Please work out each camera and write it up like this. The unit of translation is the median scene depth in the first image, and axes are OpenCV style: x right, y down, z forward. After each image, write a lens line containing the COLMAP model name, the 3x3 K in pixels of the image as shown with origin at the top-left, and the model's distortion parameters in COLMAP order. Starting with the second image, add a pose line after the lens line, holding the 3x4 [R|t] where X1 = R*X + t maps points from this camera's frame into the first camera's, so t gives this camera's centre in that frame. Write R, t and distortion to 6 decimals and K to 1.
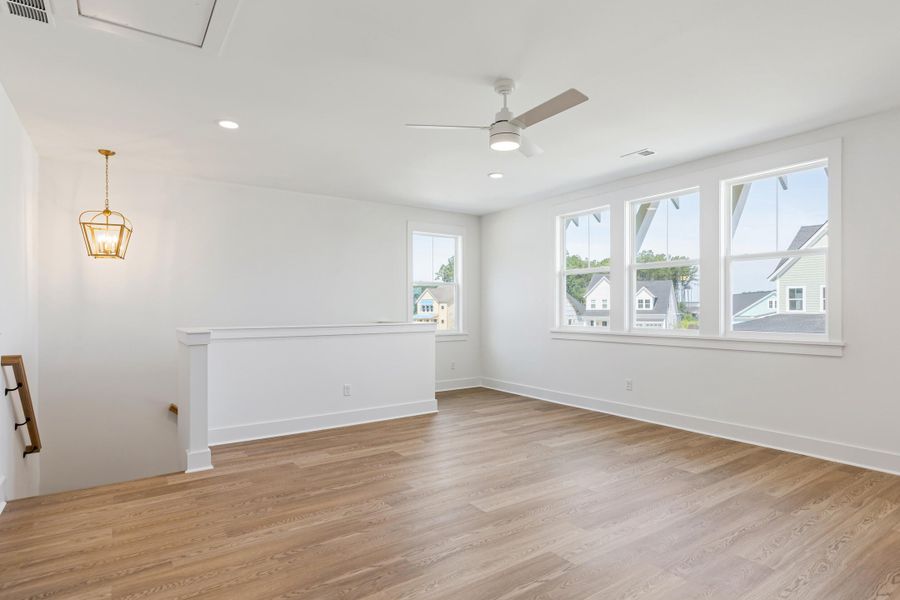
lens RADIAL K [[506.3, 0, 451.3], [0, 506.3, 308.3], [0, 0, 1]] dist [0.003129, 0.000529]
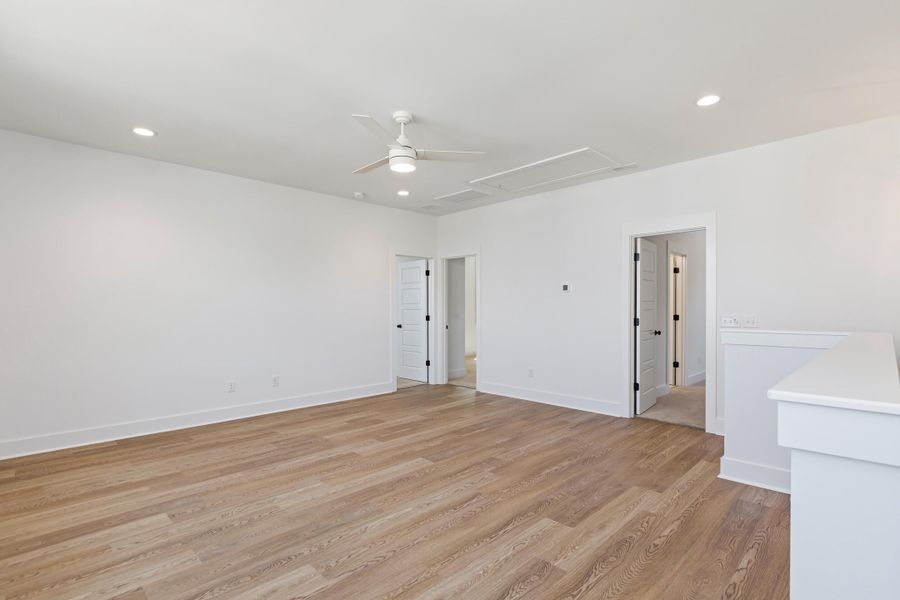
lens RADIAL K [[433.3, 0, 450.6], [0, 433.3, 304.8], [0, 0, 1]] dist [0.000134, -0.000079]
pose [[-0.985216, 0.004960, -0.171248, 0.164092], [0.006038, 0.999965, -0.005774, 0.001980], [0.171213, -0.006723, -0.985211, 1.901409]]
